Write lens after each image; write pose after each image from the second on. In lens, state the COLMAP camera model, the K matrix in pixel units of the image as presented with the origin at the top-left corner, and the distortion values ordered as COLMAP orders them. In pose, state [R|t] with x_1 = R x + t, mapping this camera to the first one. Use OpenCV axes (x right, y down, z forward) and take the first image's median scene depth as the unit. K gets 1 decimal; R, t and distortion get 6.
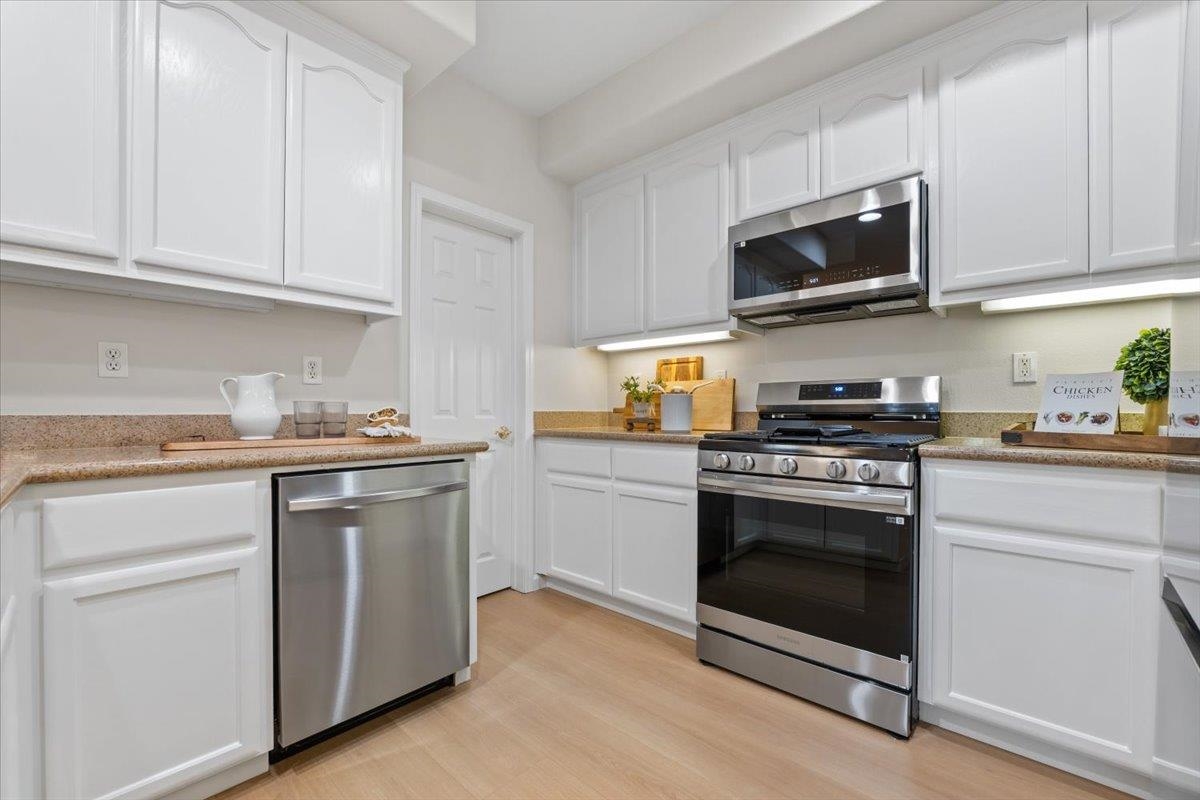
lens RADIAL K [[494.8, 0, 600.1], [0, 494.8, 412.3], [0, 0, 1]] dist [-0.012704, -0.000205]
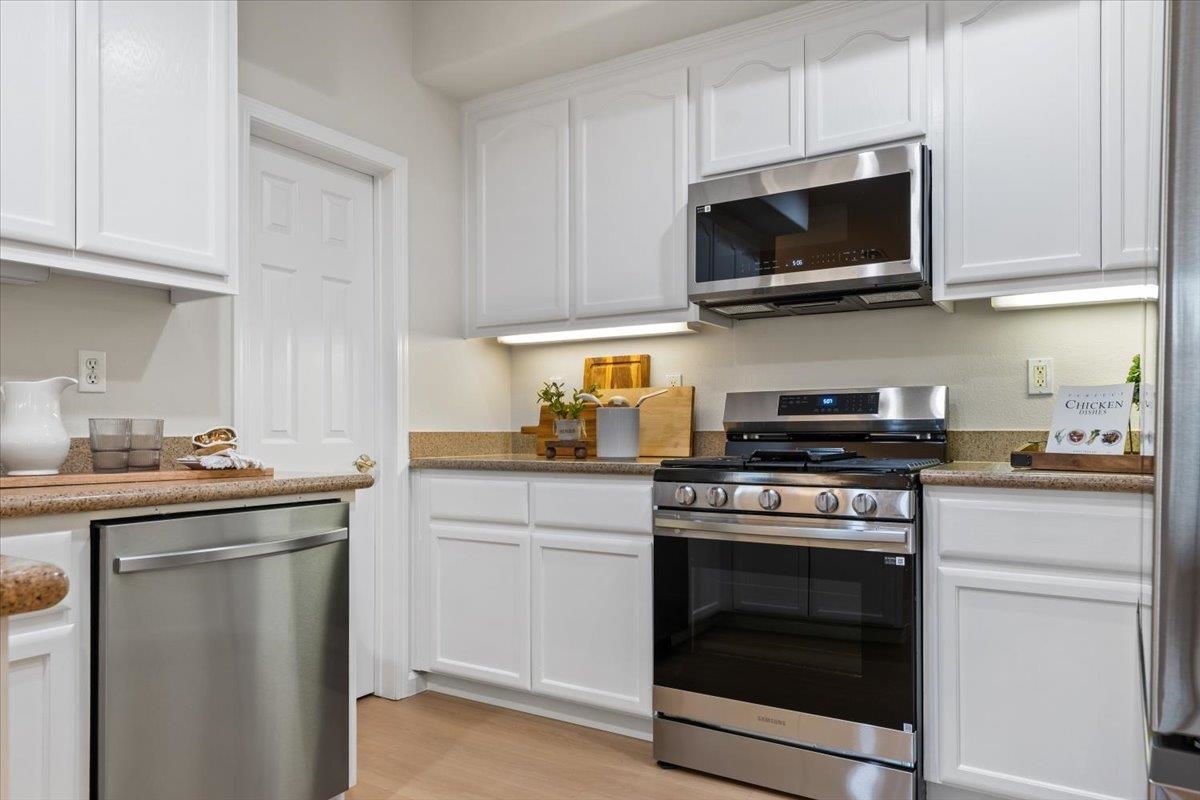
lens RADIAL K [[798.5, 0, 598.1], [0, 798.5, 425.8], [0, 0, 1]] dist [0.017651, -0.009830]
pose [[0.984219, -0.003008, 0.176928, -0.103647], [0.004526, 0.999956, -0.008175, -0.000094], [-0.176895, 0.008847, 0.984190, -0.191038]]
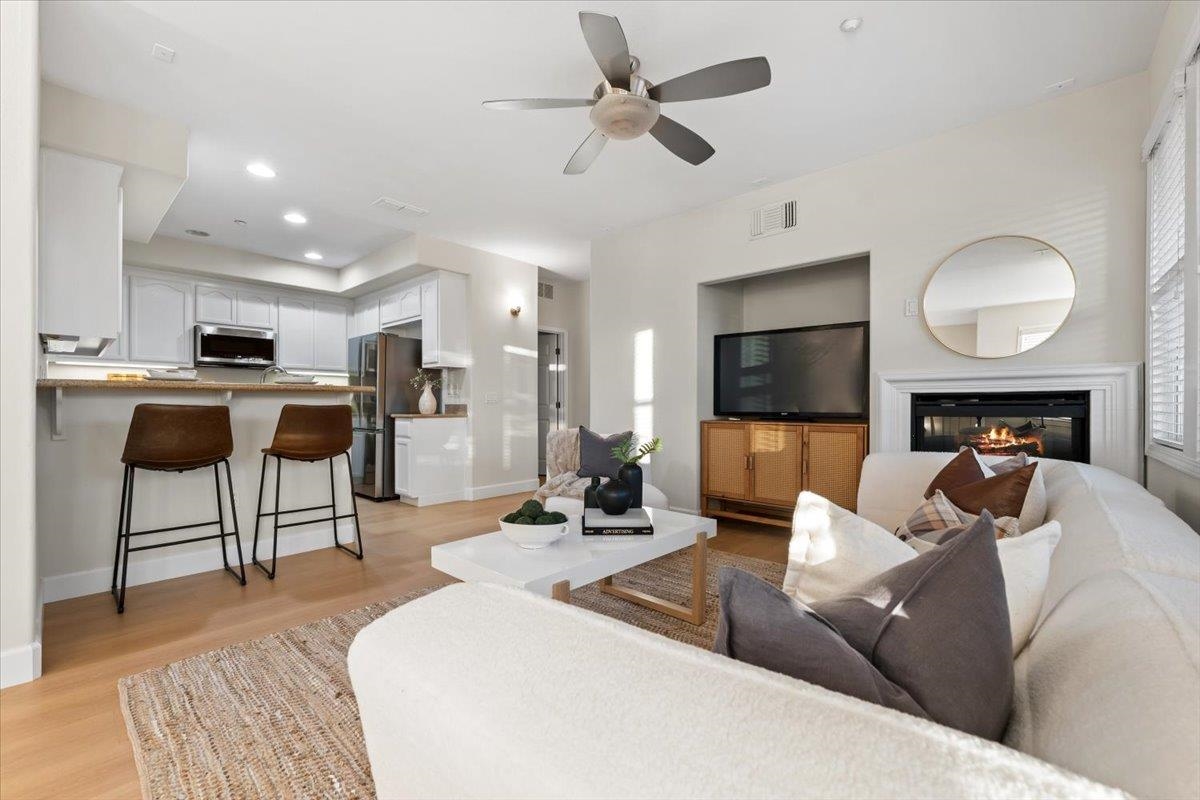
lens RADIAL K [[494.8, 0, 600.9], [0, 494.8, 406.2], [0, 0, 1]] dist [-0.012704, -0.000205]
pose [[-0.012197, -0.005815, 0.999909, -2.410406], [0.002185, 0.999981, 0.005842, 0.002549], [-0.999923, 0.002256, -0.012185, -1.028754]]
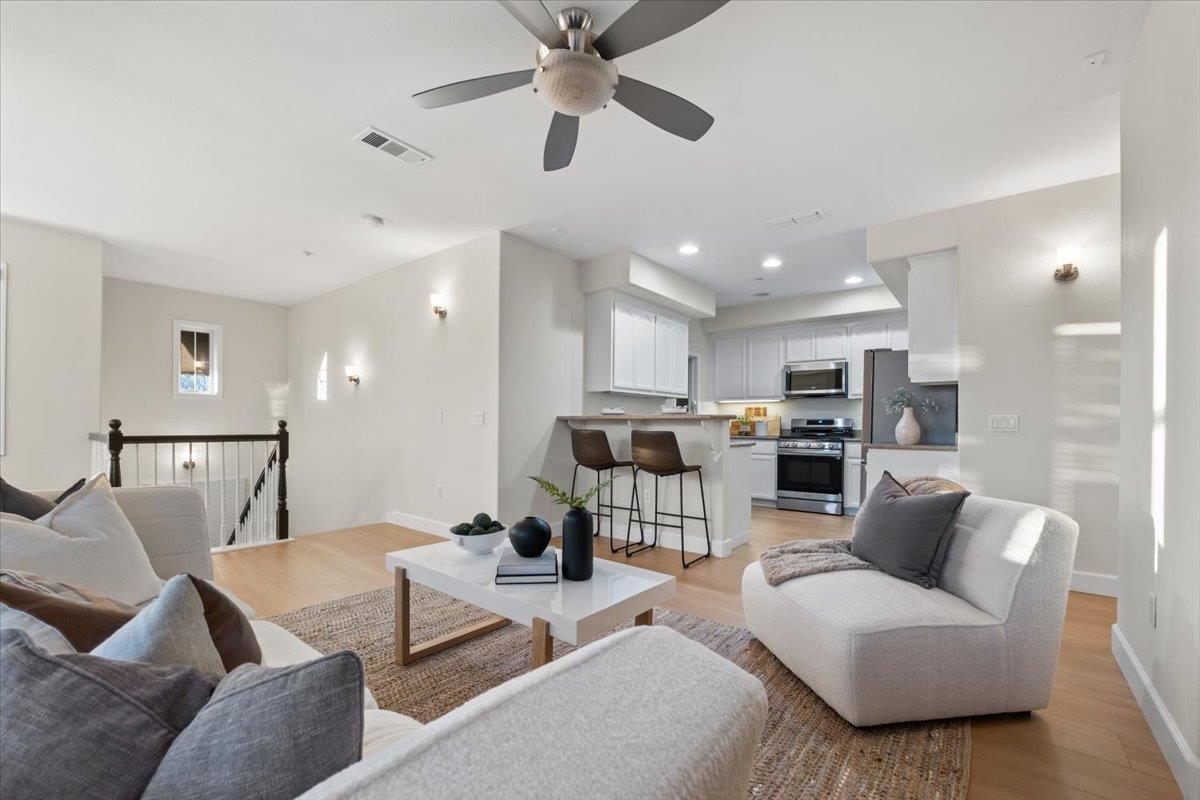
lens RADIAL K [[499.7, 0, 594.9], [0, 499.7, 421.2], [0, 0, 1]] dist [-0.011392, 0.000198]
pose [[0.997607, 0.007188, 0.068763, -1.200961], [-0.006426, 0.999916, -0.011297, -0.008171], [-0.068839, 0.010828, 0.997569, -2.120151]]
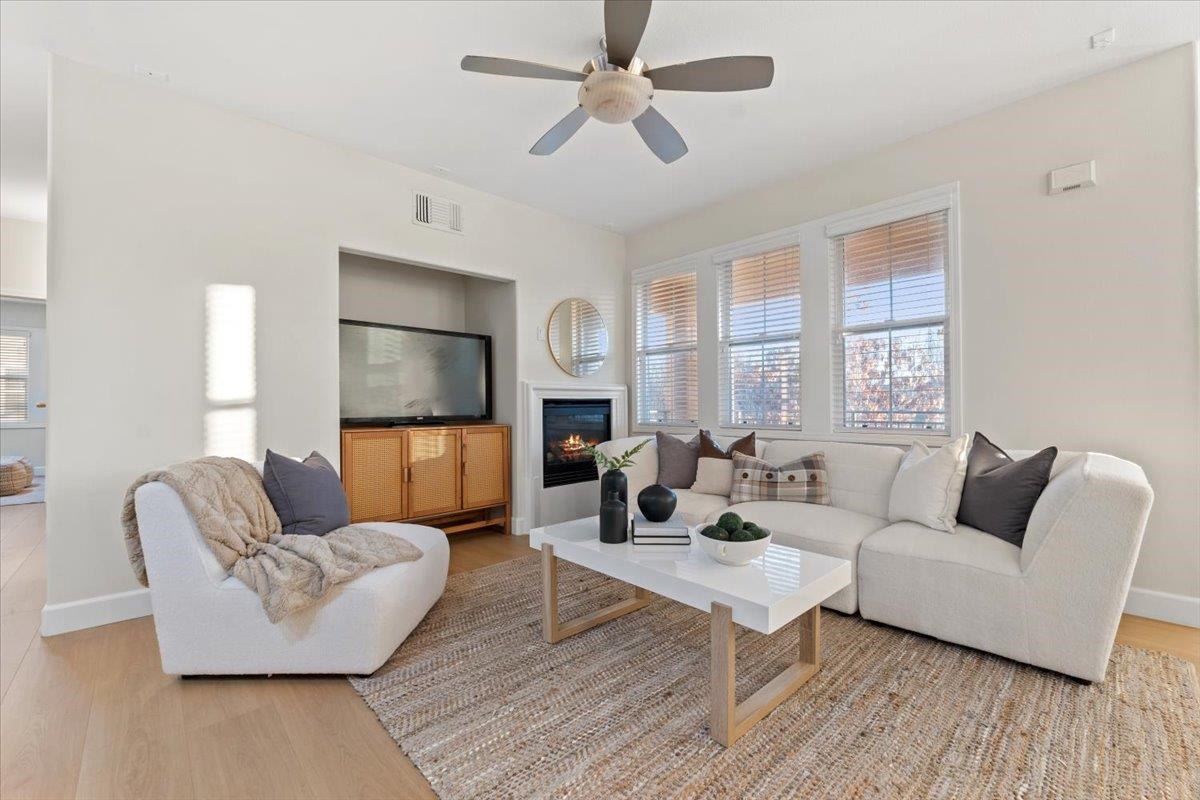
lens RADIAL K [[494.8, 0, 600.5], [0, 494.8, 401.7], [0, 0, 1]] dist [-0.012704, -0.000205]
pose [[-0.998106, 0.006551, 0.061170, -1.199359], [0.006046, 0.999946, -0.008436, 0.004876], [-0.061222, -0.008050, -0.998092, 0.048397]]
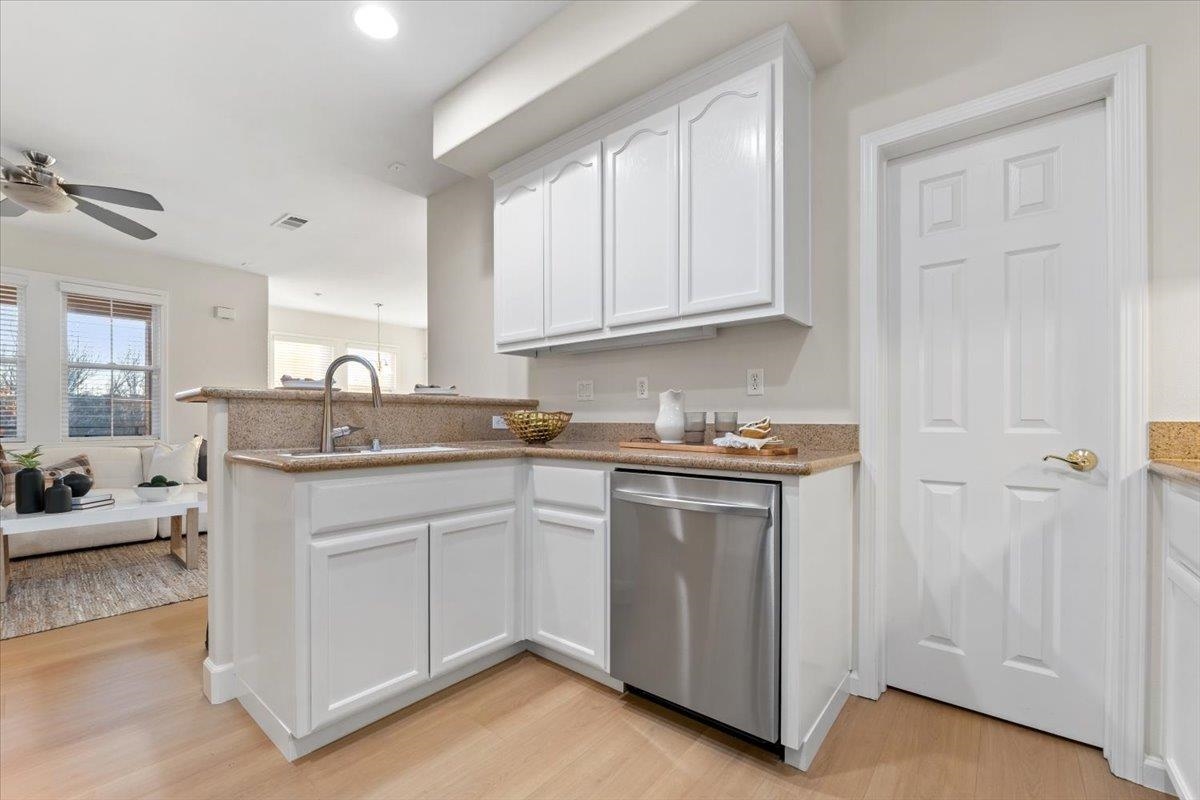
lens RADIAL K [[499.7, 0, 591.6], [0, 499.7, 418.6], [0, 0, 1]] dist [-0.011392, 0.000198]
pose [[0.040749, -0.001276, -0.999169, 0.473815], [-0.002414, 0.999996, -0.001375, -0.004784], [0.999167, 0.002468, 0.040746, 0.610788]]
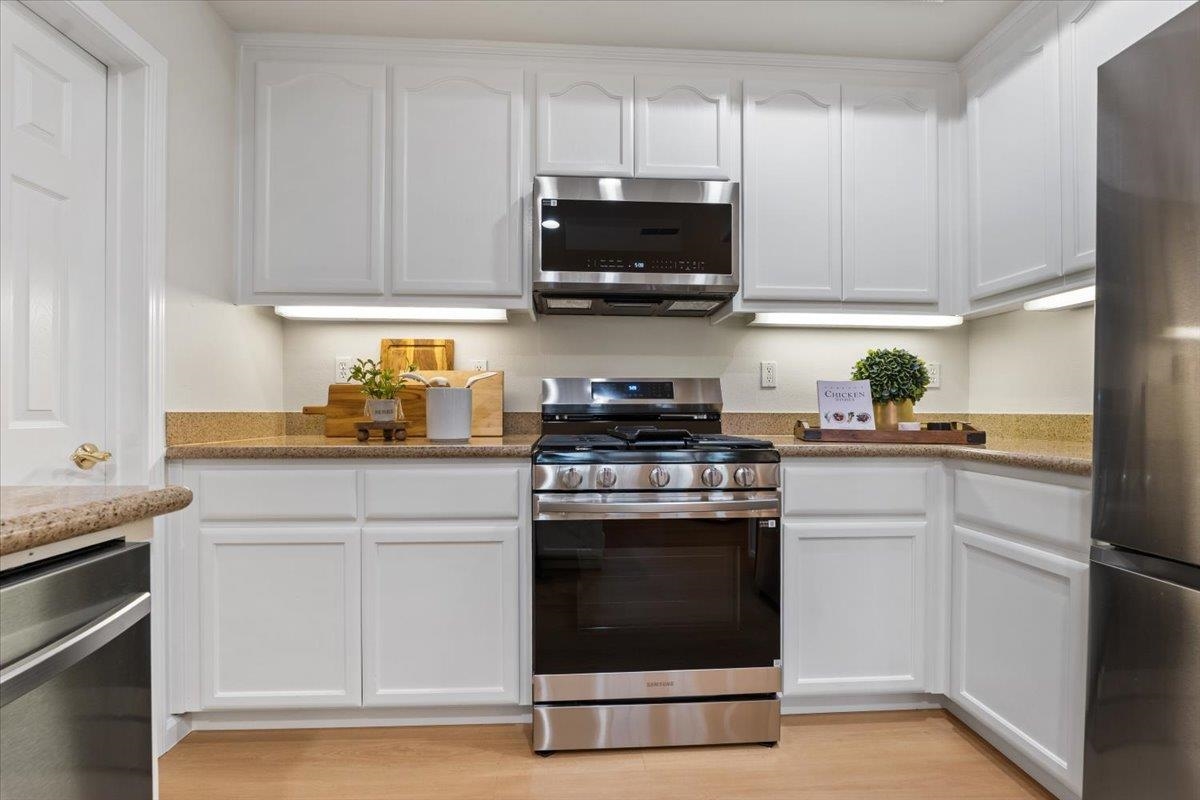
lens RADIAL K [[494.8, 0, 591.1], [0, 494.8, 411.0], [0, 0, 1]] dist [-0.012704, -0.000205]
pose [[0.703944, -0.000779, 0.710255, -0.265702], [0.001525, 0.999999, -0.000414, -0.003244], [-0.710254, 0.001375, 0.703944, 0.440049]]
